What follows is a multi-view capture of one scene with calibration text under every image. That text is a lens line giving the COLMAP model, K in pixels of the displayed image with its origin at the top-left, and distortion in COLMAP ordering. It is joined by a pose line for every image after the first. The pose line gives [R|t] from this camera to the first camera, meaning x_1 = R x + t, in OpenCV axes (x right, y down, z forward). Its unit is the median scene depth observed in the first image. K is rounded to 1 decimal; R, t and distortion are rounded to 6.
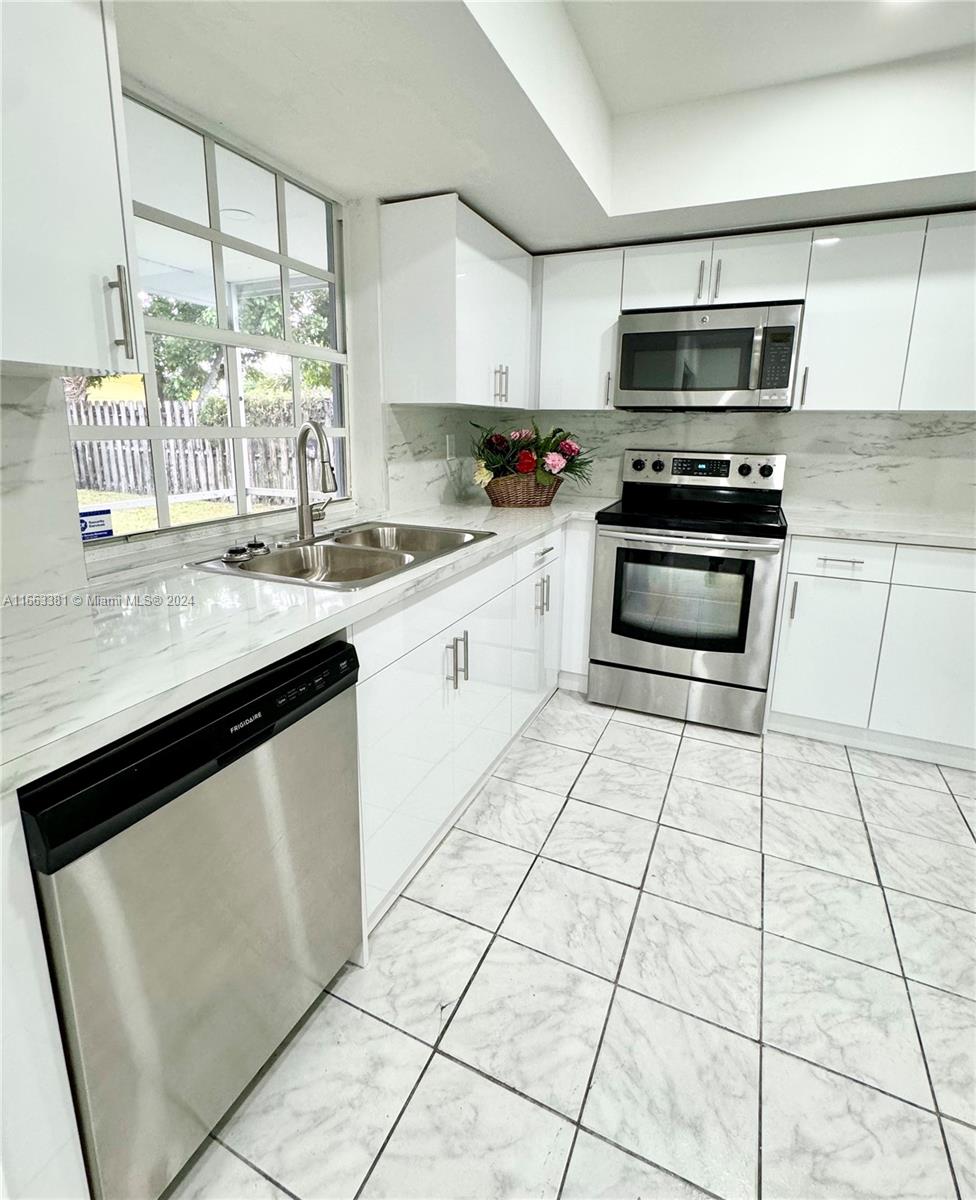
lens RADIAL K [[579.6, 0, 492.8], [0, 579.6, 545.9], [0, 0, 1]] dist [-0.005540, 0.001223]
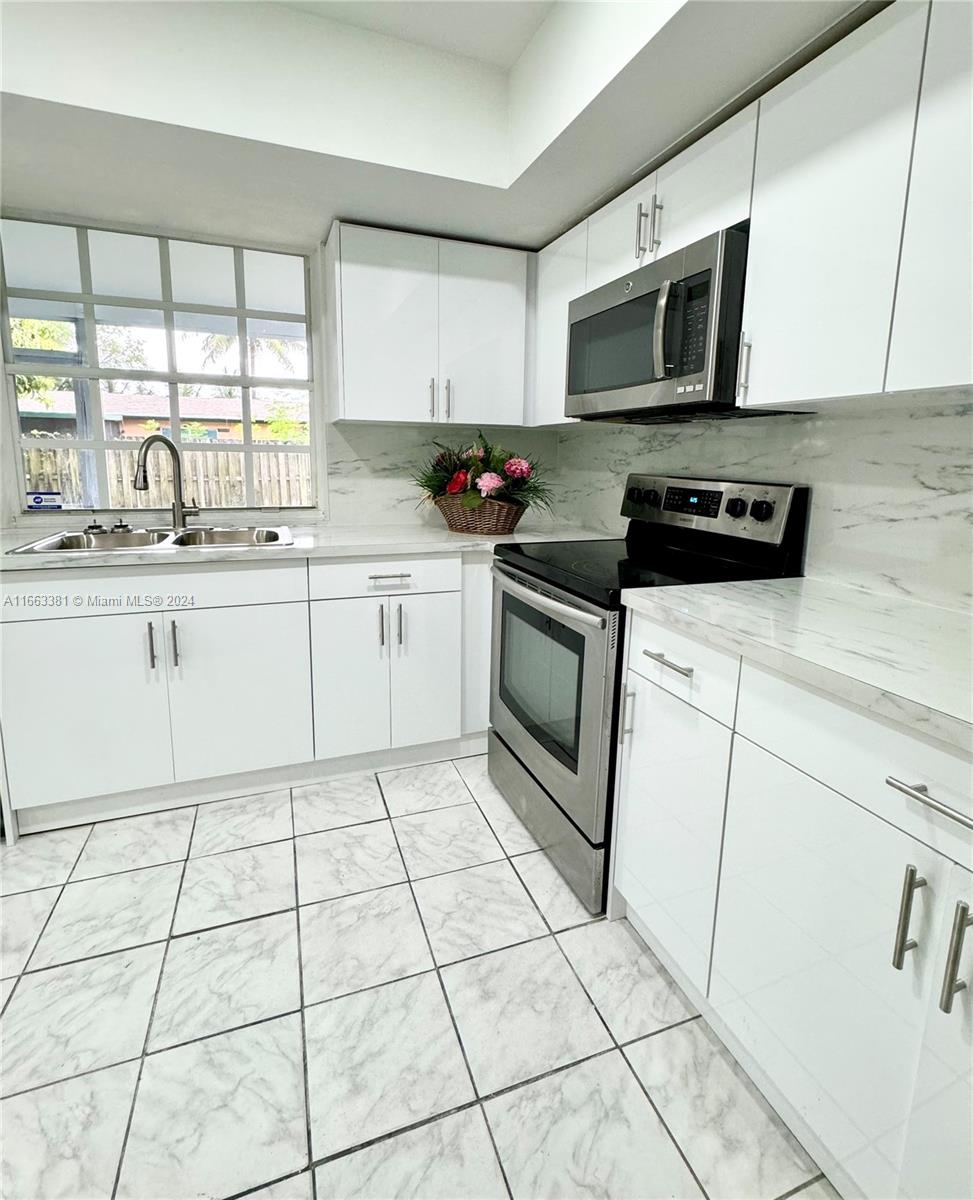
lens RADIAL K [[579.6, 0, 486.3], [0, 579.6, 545.8], [0, 0, 1]] dist [-0.005540, 0.001223]
pose [[0.709726, 0.107376, -0.696247, 0.794422], [-0.150120, 0.988668, -0.000553, -0.057665], [0.688298, 0.104913, 0.717802, 0.427711]]
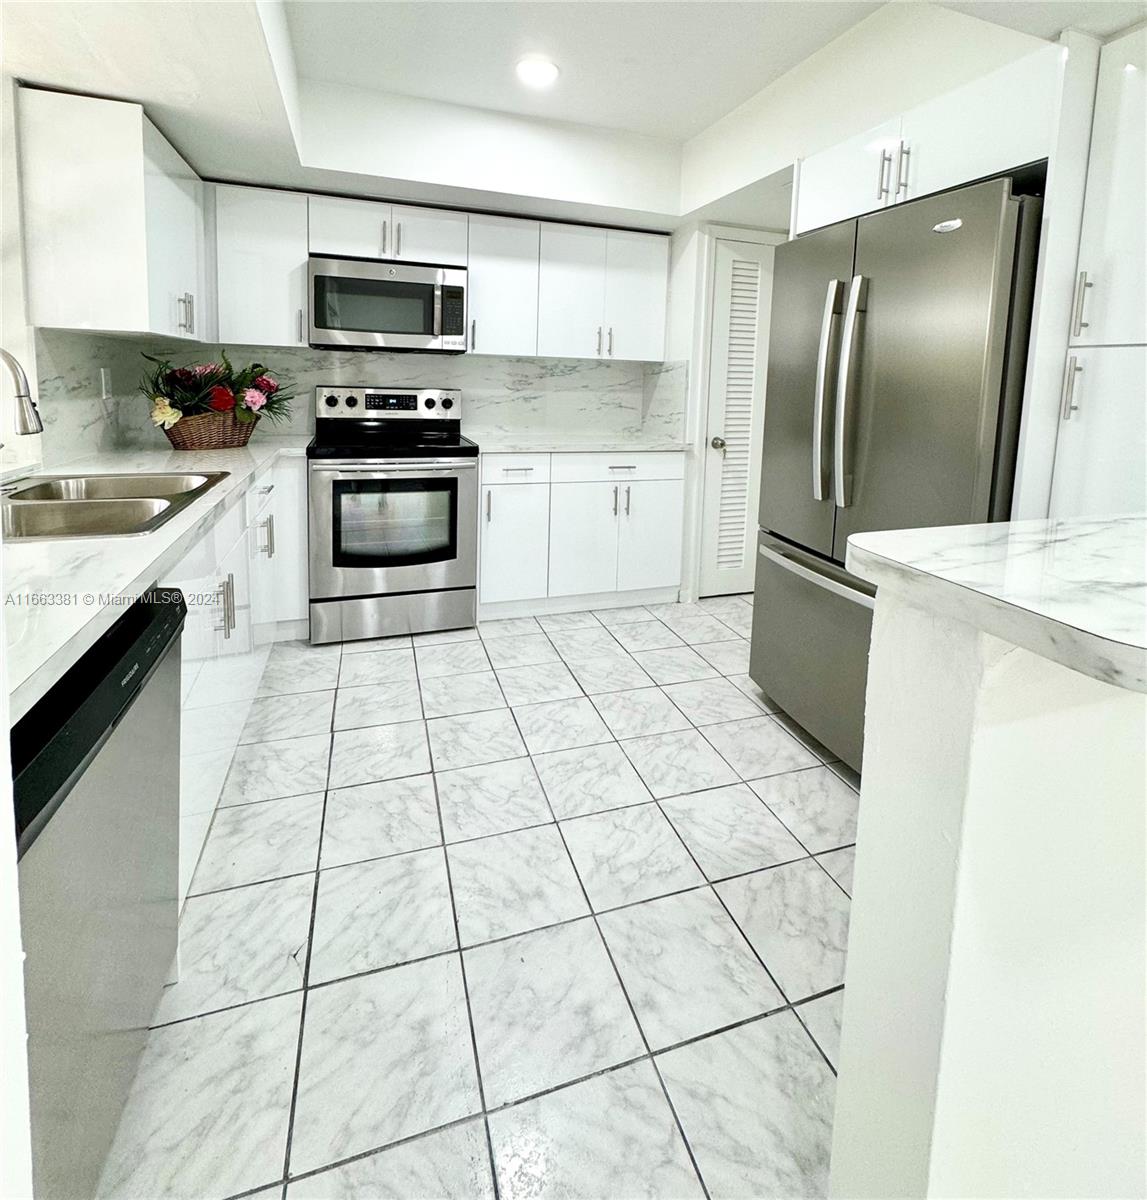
lens RADIAL K [[607.2, 0, 572.9], [0, 607.2, 434.6], [0, 0, 1]] dist [-0.004385, -0.000617]
pose [[0.732937, -0.054503, 0.678110, -0.205705], [0.118313, 0.991808, -0.048163, 0.025308], [-0.669930, 0.115529, 0.733381, -0.076695]]
